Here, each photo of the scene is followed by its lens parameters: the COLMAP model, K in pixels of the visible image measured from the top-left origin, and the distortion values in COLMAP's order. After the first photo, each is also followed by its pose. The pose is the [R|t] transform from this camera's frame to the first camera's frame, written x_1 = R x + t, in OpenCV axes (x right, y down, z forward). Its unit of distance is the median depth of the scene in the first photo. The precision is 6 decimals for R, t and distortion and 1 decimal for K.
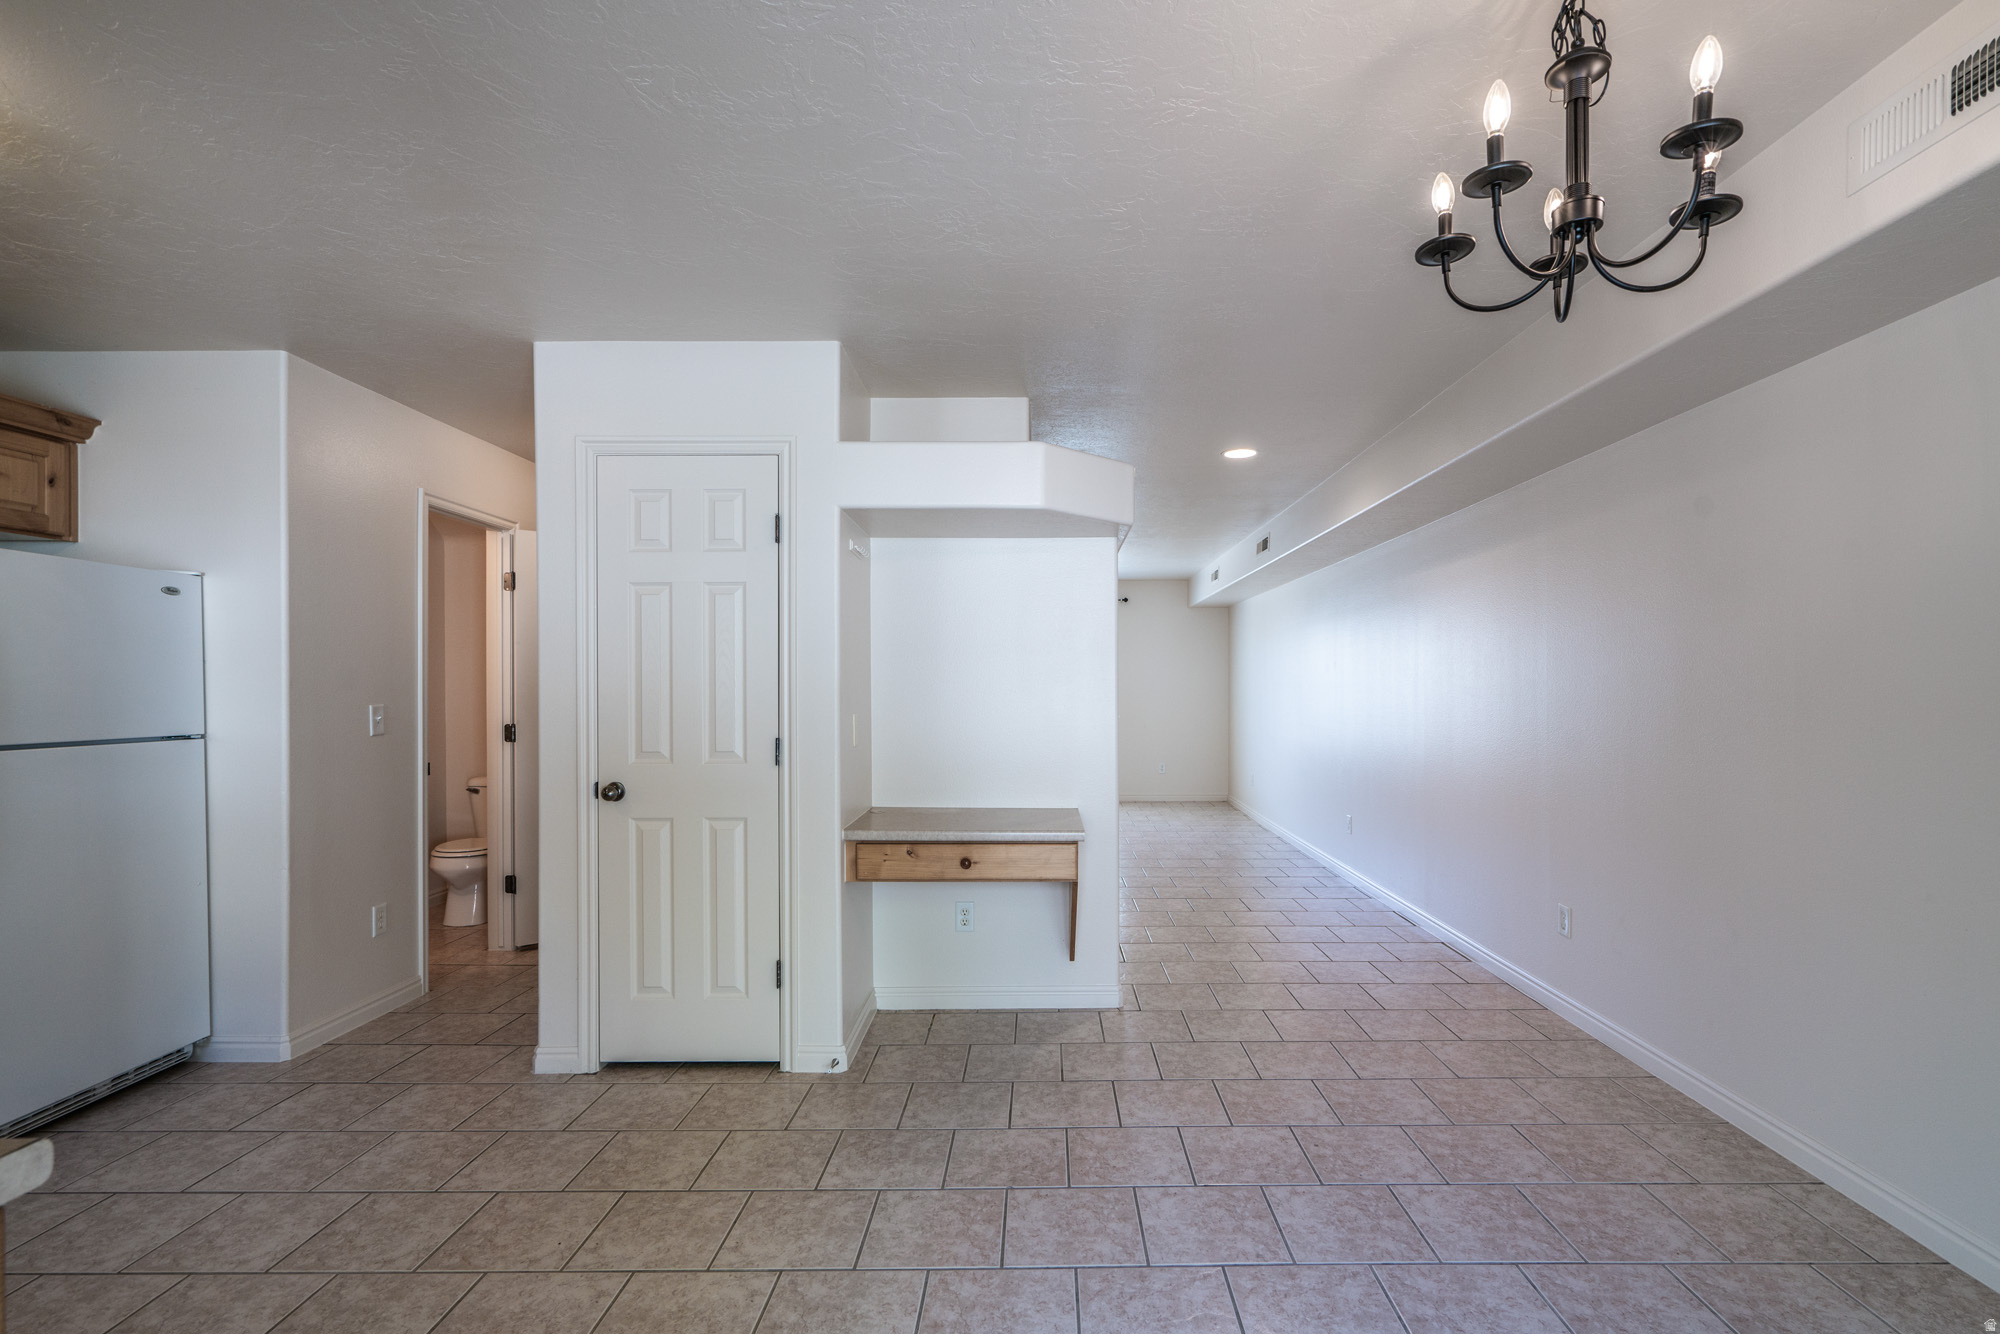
lens RADIAL K [[905.7, 0, 1032.3], [0, 905.7, 700.3], [0, 0, 1]] dist [0.013195, 0.001788]
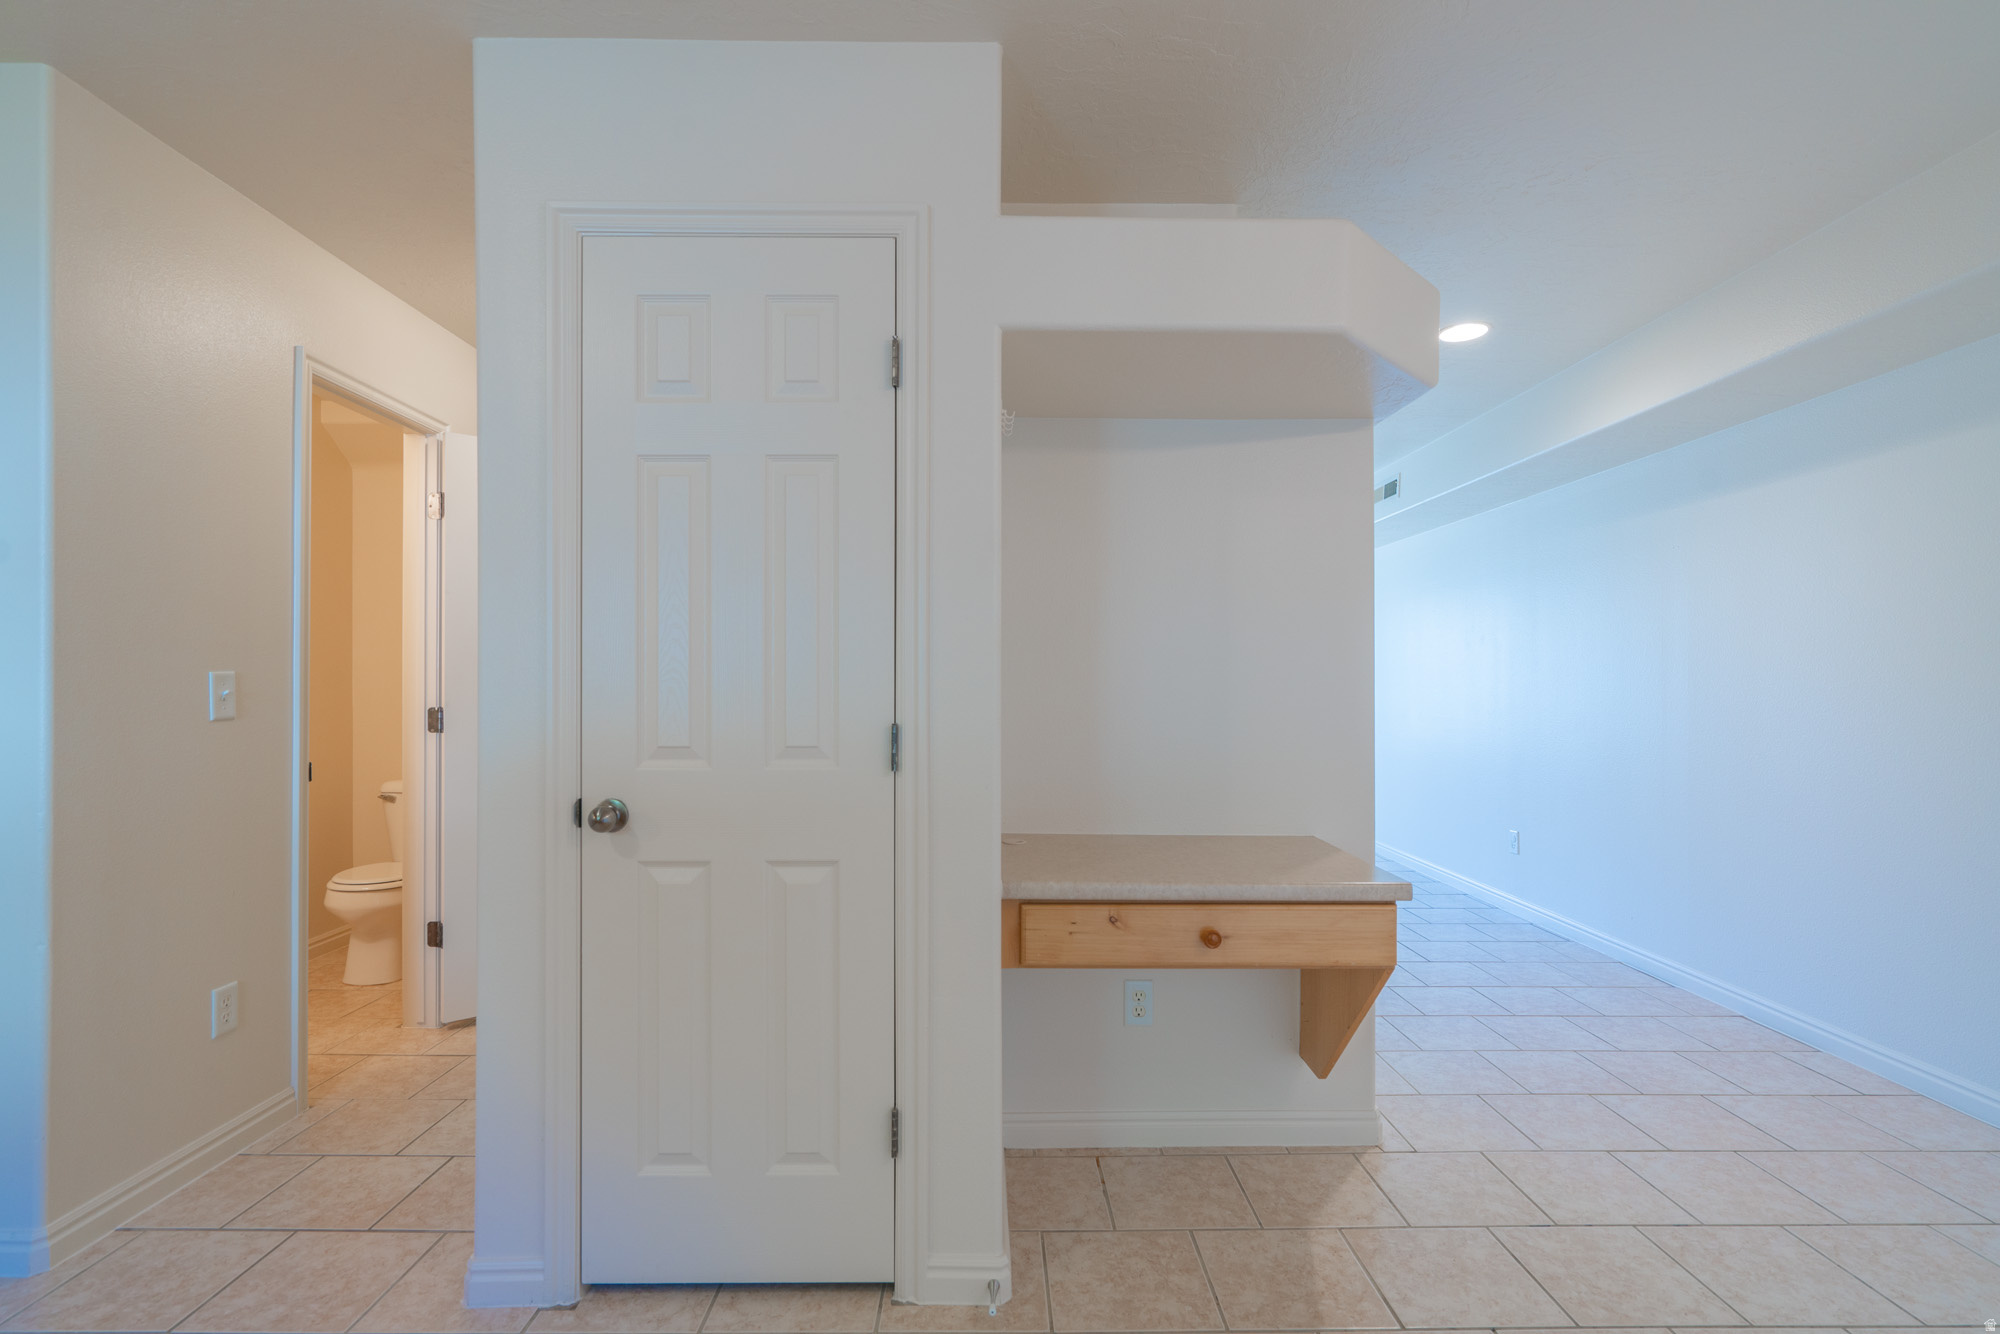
lens RADIAL K [[905.7, 0, 983.8], [0, 905.7, 692.3], [0, 0, 1]] dist [0.013195, 0.001788]
pose [[0.999891, 0.002769, 0.014511, -0.216213], [-0.002707, 0.999987, -0.004316, 0.022163], [-0.014522, 0.004277, 0.999885, 0.391008]]
